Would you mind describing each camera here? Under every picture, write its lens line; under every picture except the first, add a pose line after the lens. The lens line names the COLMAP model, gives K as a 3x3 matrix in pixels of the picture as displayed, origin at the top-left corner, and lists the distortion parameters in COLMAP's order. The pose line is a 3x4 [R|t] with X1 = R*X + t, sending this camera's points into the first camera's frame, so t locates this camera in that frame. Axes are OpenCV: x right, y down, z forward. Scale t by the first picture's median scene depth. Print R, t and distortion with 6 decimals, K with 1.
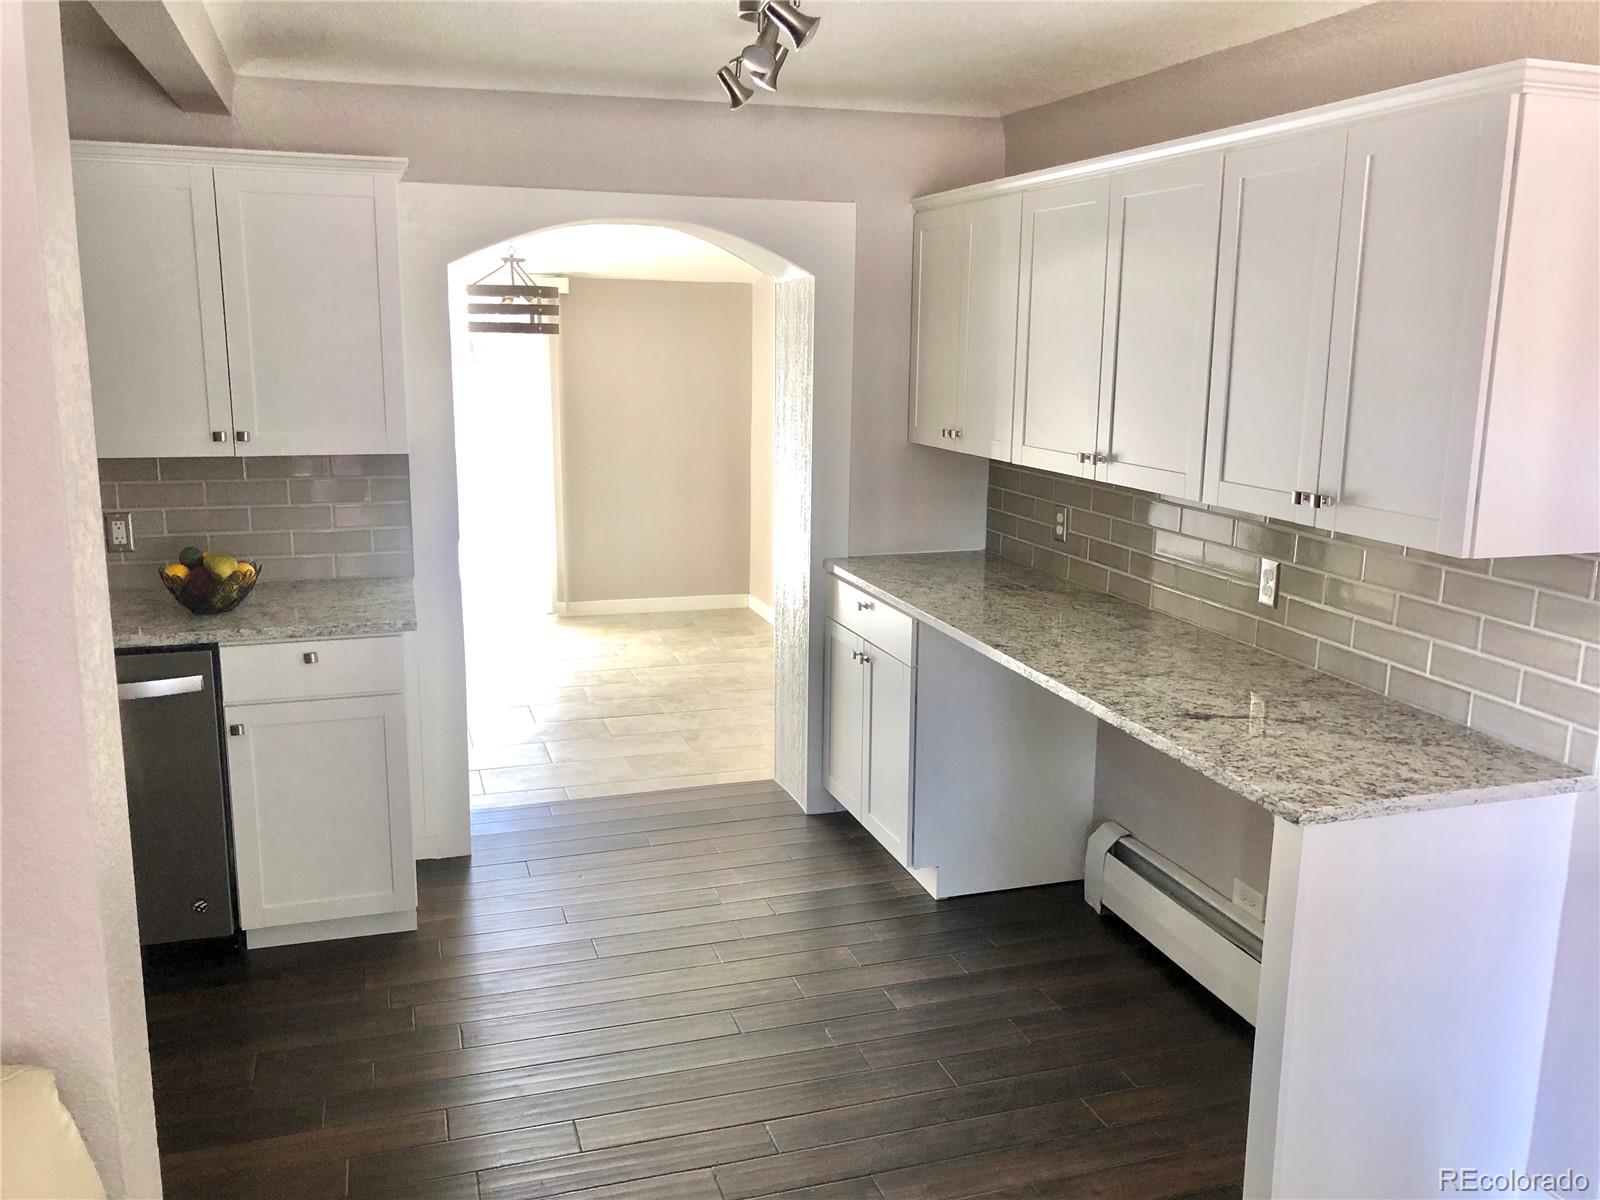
lens RADIAL K [[1329.6, 0, 800.0], [0, 1329.6, 600.0], [0, 0, 1]] dist [-0.003877, -0.002592]
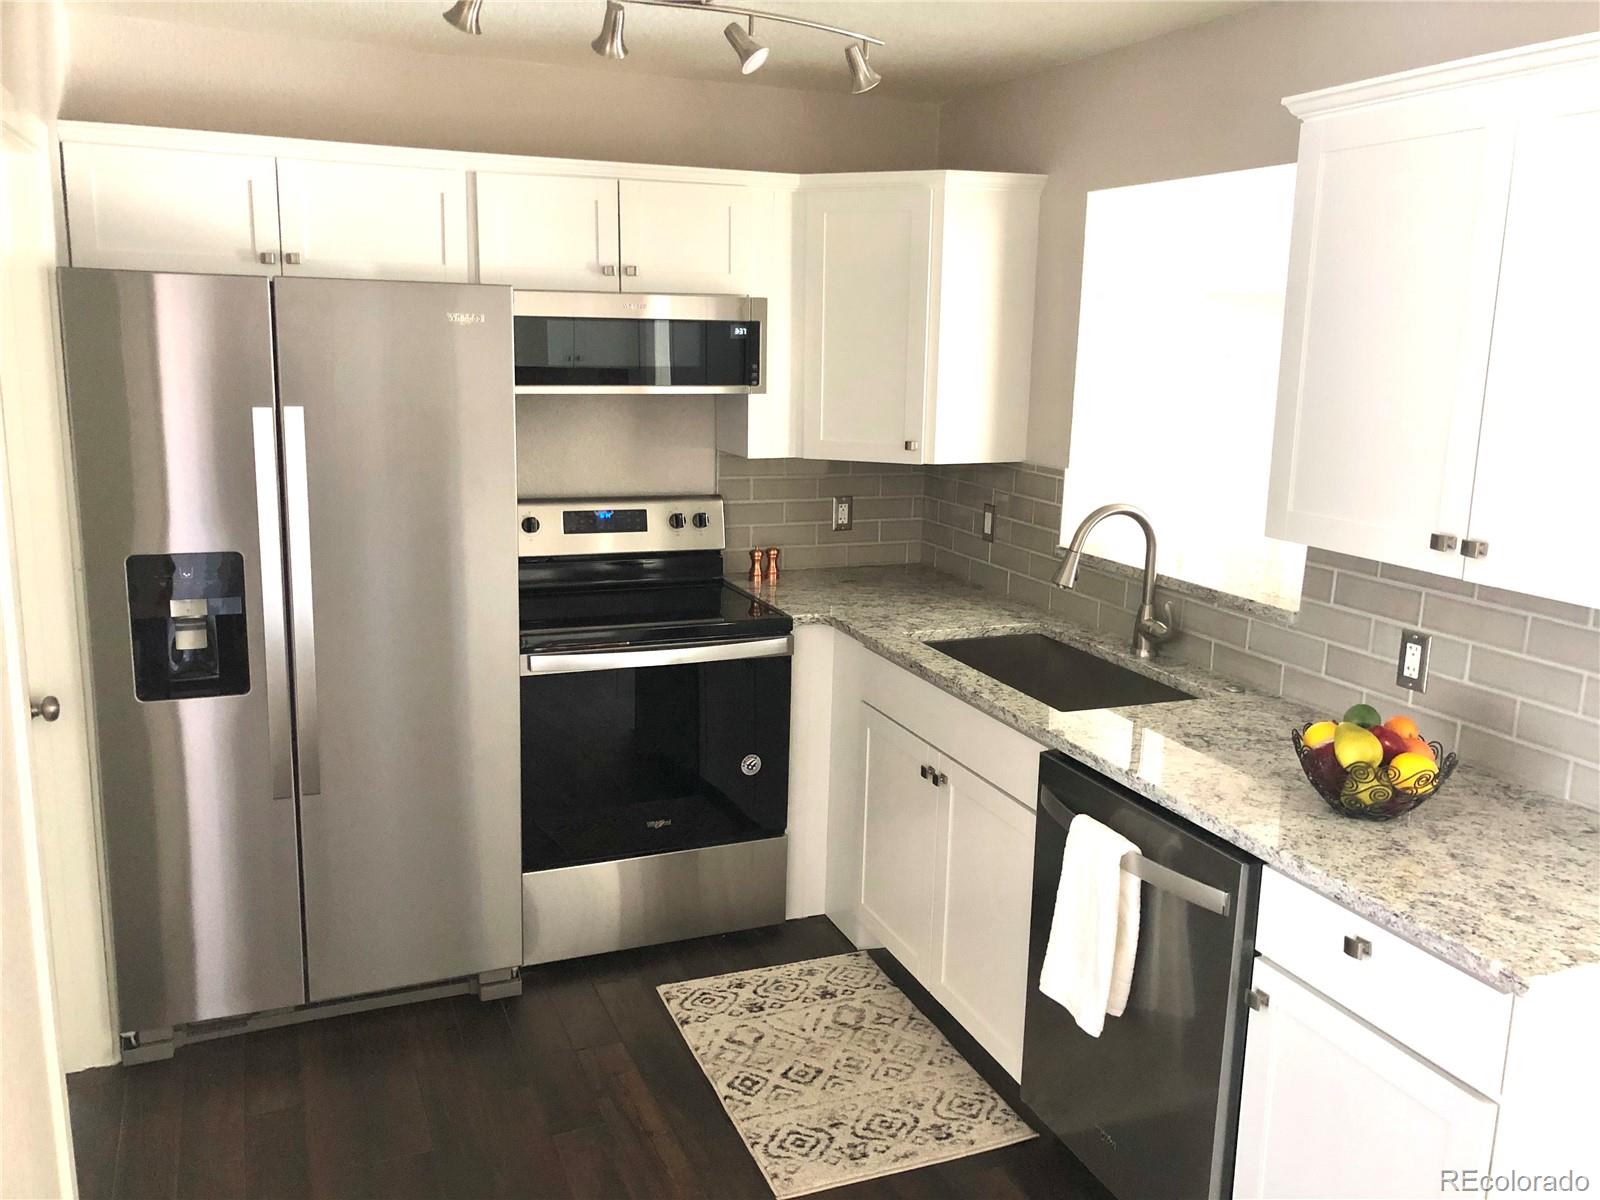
lens RADIAL K [[1329.6, 0, 800.0], [0, 1329.6, 600.0], [0, 0, 1]] dist [-0.003877, -0.002592]
pose [[0.070793, 0.190496, -0.979132, 0.128025], [-0.219113, 0.960590, 0.171046, -0.134931], [0.973128, 0.202432, 0.109743, 0.651293]]
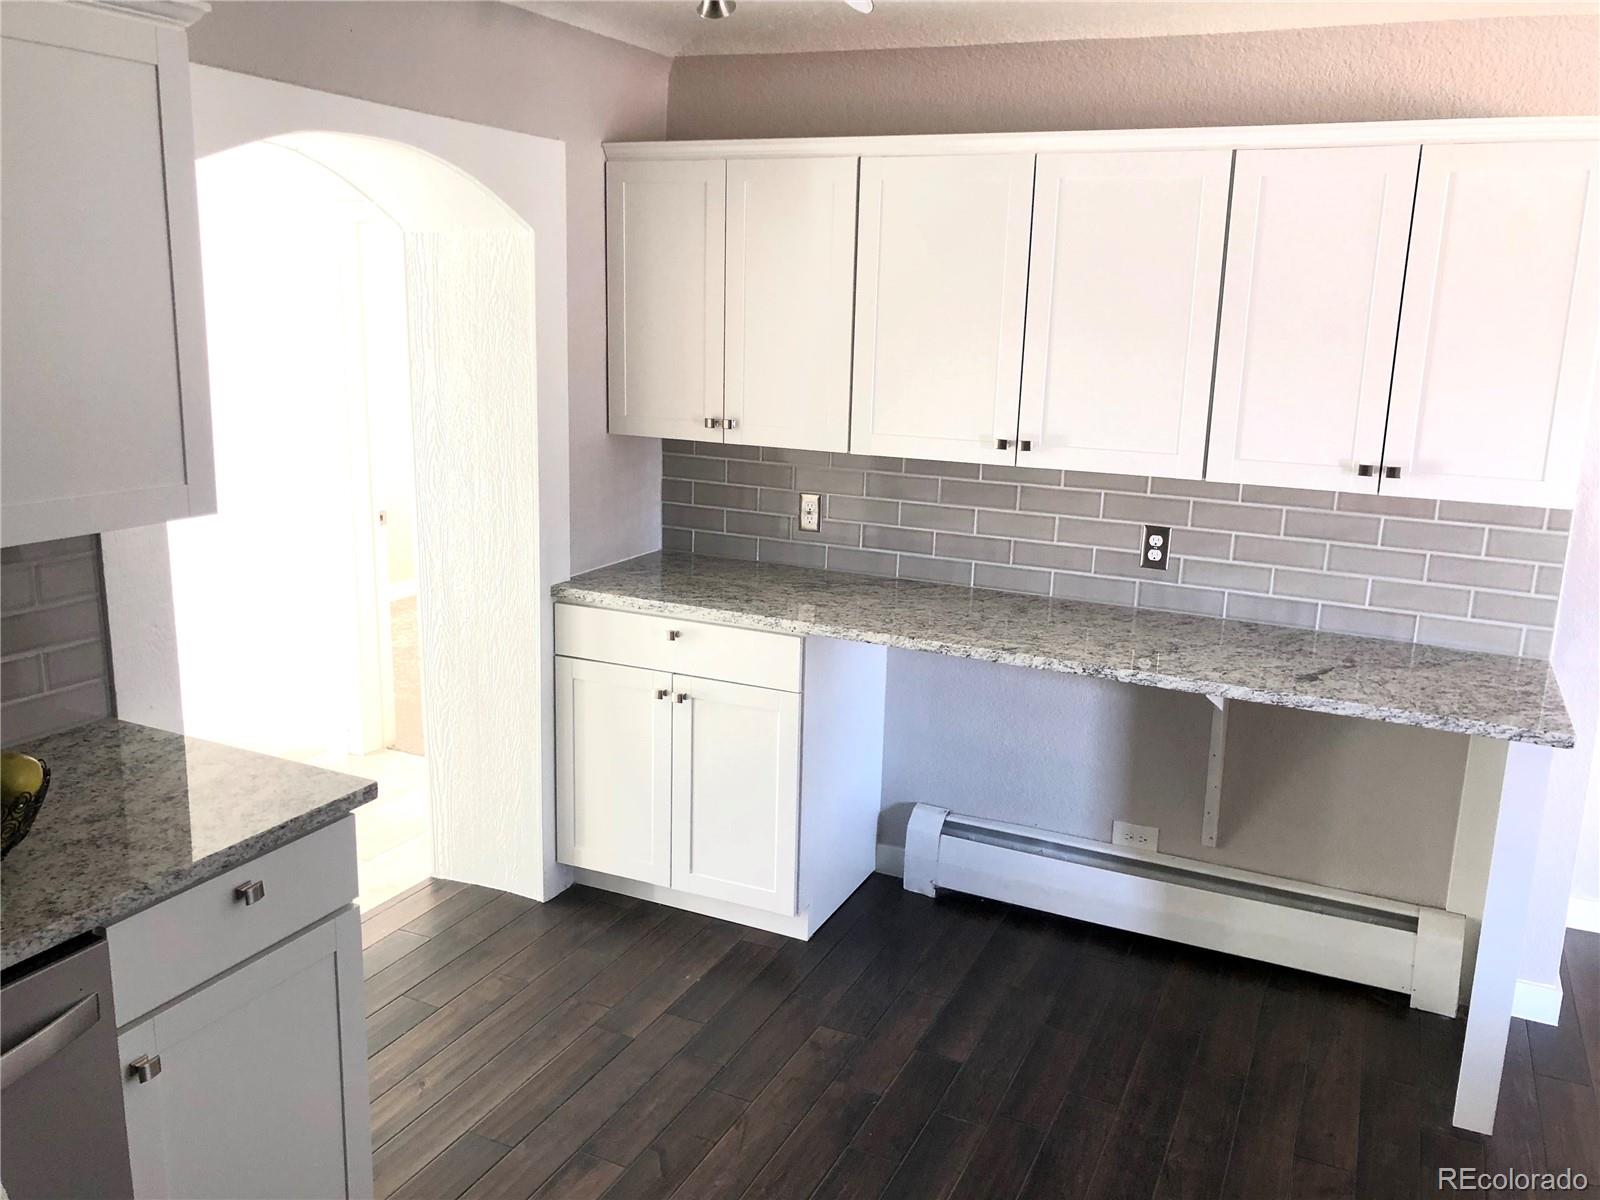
lens RADIAL K [[1295.0, 0, 800.0], [0, 1295.0, 600.0], [0, 0, 1]] dist [-0.013629, -0.006428]
pose [[0.684689, -0.153986, 0.712382, -0.552634], [0.126368, 0.987704, 0.092043, -0.095077], [-0.717796, 0.027001, 0.695729, 0.431720]]
